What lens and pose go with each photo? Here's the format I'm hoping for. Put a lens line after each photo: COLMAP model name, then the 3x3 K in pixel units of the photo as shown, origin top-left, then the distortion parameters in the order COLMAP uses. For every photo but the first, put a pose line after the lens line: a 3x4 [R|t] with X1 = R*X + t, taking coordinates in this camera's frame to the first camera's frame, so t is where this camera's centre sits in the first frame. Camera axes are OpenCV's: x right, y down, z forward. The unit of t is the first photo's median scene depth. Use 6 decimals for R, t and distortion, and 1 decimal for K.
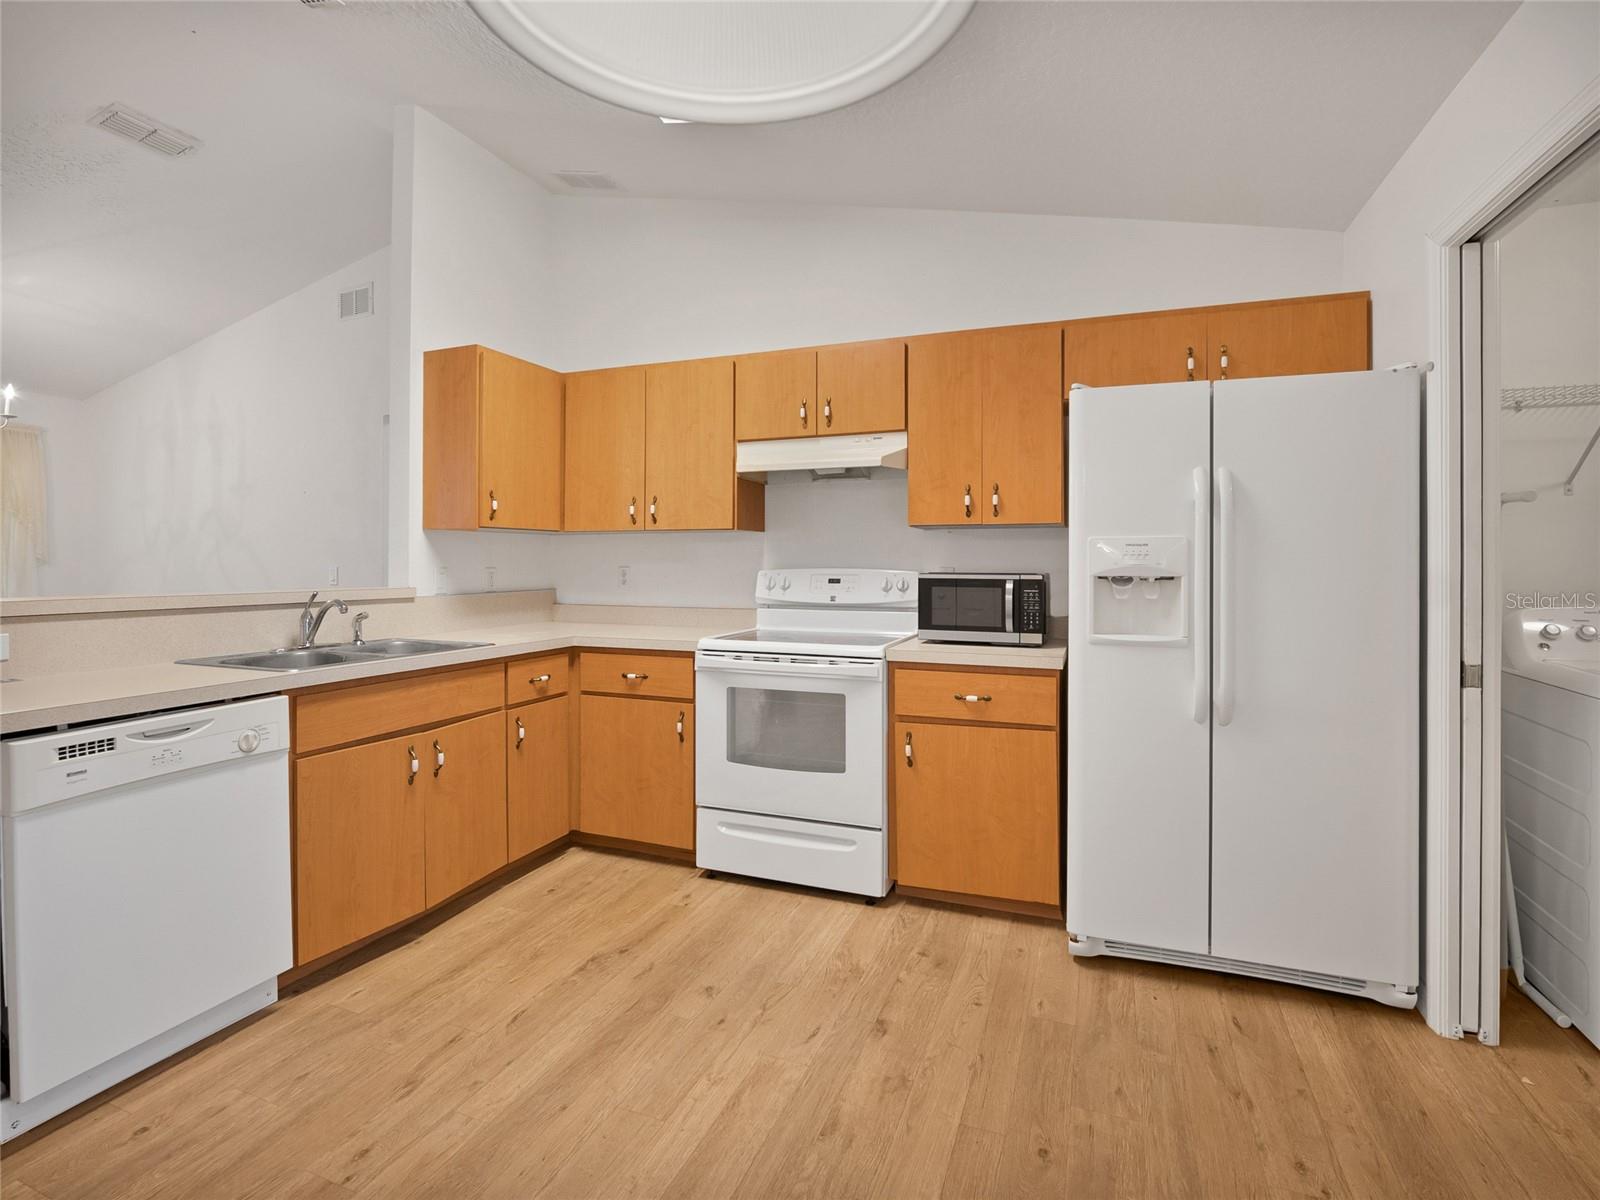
lens RADIAL K [[769.2, 0, 804.3], [0, 769.2, 553.4], [0, 0, 1]] dist [-0.025767, -0.000097]
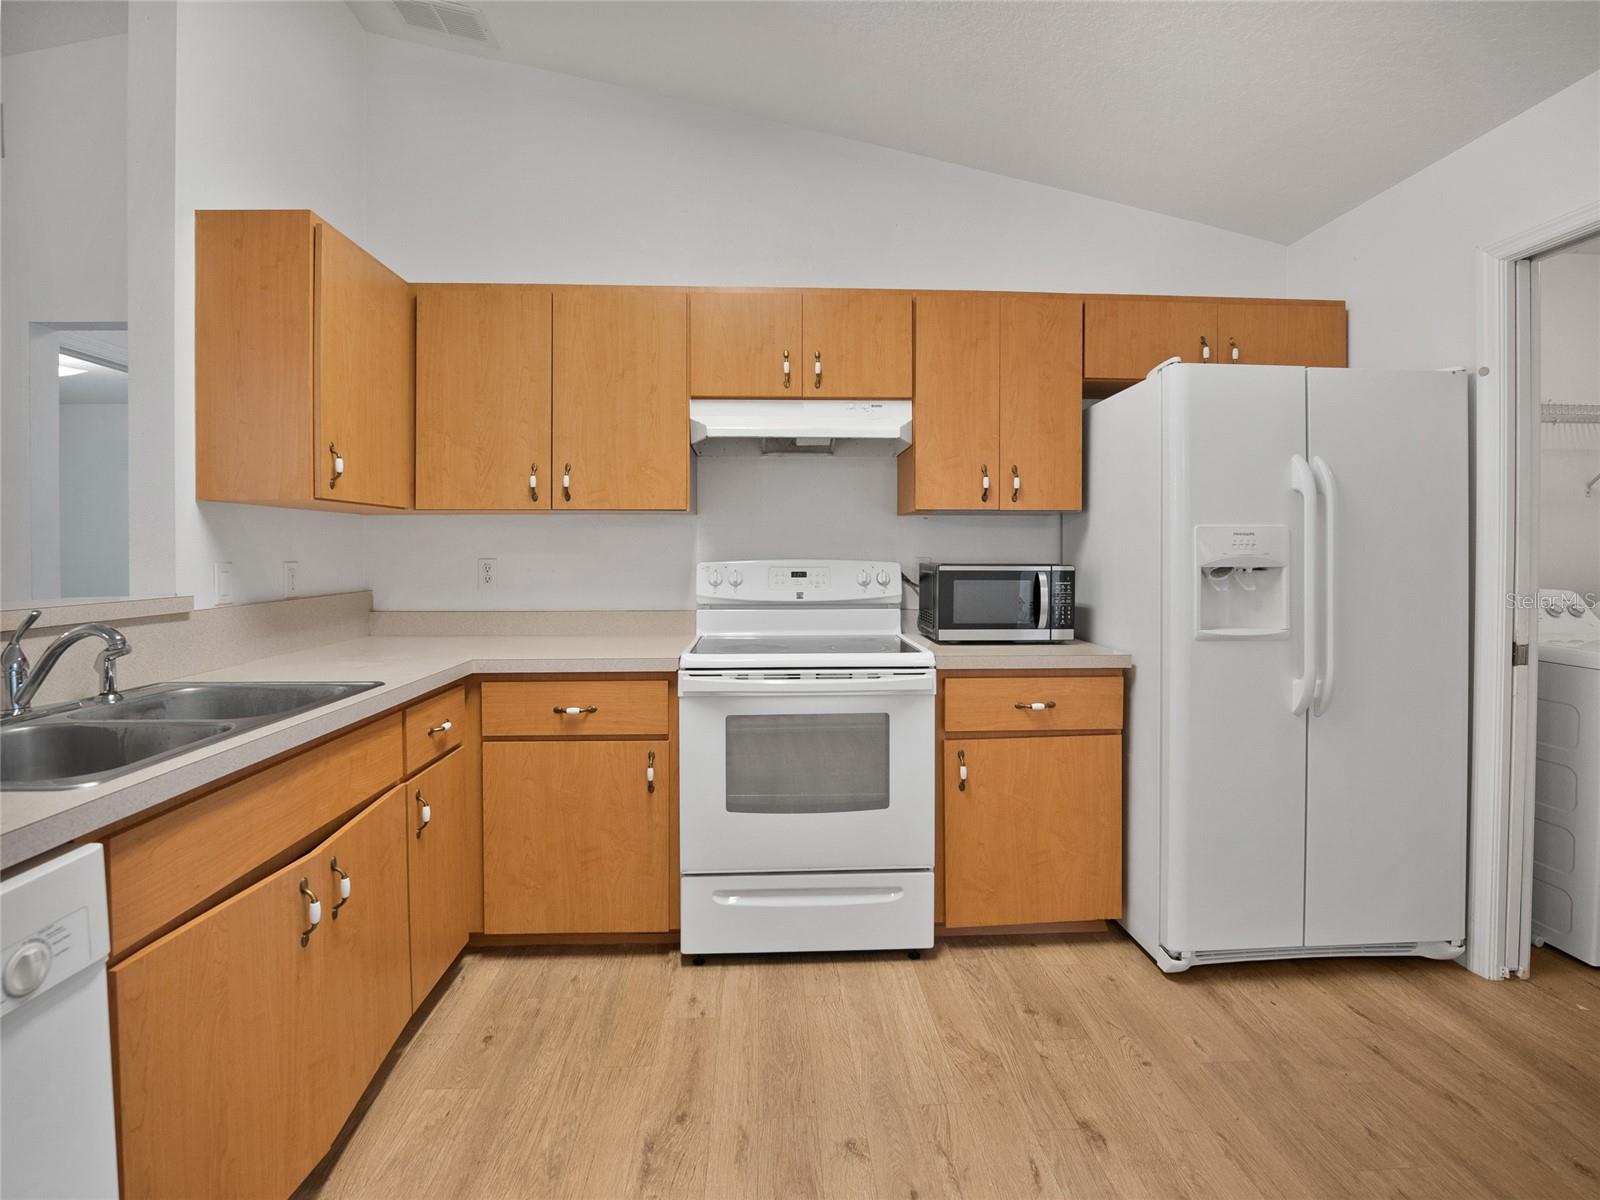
lens RADIAL K [[729.7, 0, 780.1], [0, 729.7, 563.1], [0, 0, 1]] dist [-0.026298, 0.000859]
pose [[0.913438, -0.008223, 0.406895, -0.362255], [-0.003059, 0.999629, 0.027069, 0.002281], [-0.406967, -0.025971, 0.913074, 0.334648]]
